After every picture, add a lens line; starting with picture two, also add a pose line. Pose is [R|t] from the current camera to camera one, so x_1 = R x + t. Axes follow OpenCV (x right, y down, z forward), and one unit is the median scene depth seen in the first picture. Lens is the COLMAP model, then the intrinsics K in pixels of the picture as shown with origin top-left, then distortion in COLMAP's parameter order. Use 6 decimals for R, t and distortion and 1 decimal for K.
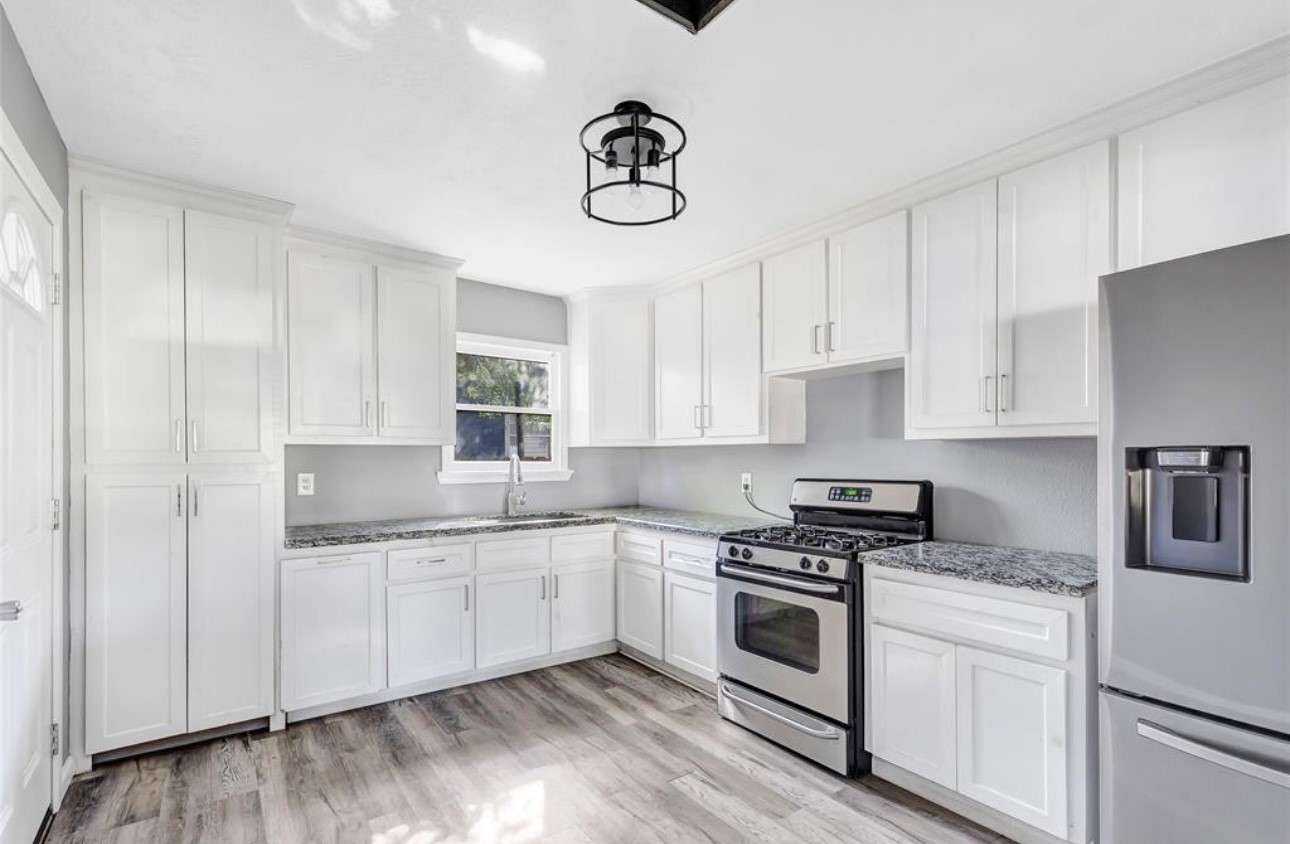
lens RADIAL K [[591.9, 0, 644.7], [0, 591.9, 456.8], [0, 0, 1]] dist [0.002780, 0.000104]
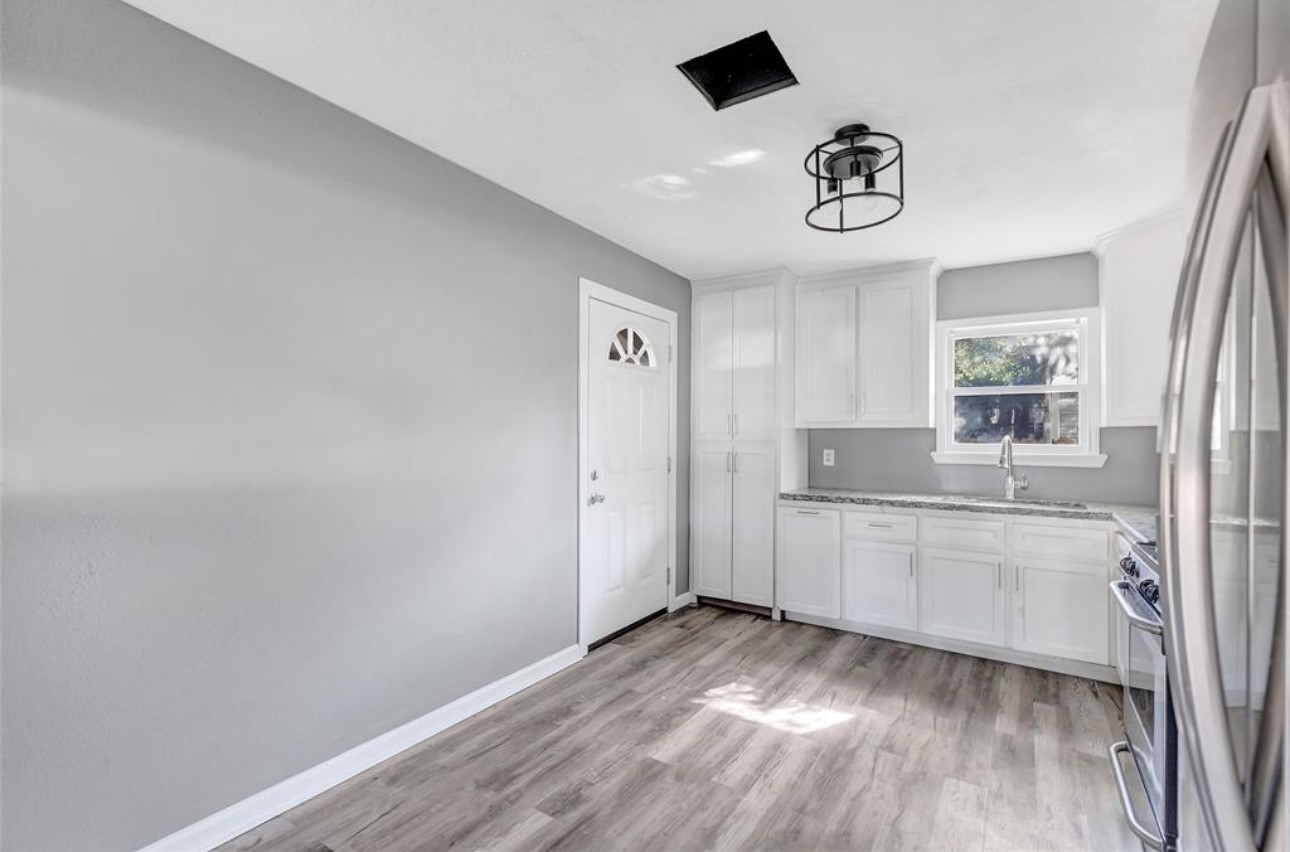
lens RADIAL K [[570.7, 0, 647.9], [0, 570.7, 441.5], [0, 0, 1]] dist [-0.000386, -0.000125]
pose [[0.356879, 0.007928, -0.934117, 0.553825], [-0.006581, 0.999961, 0.005973, 0.004774], [0.934127, 0.004016, 0.356917, 0.167993]]
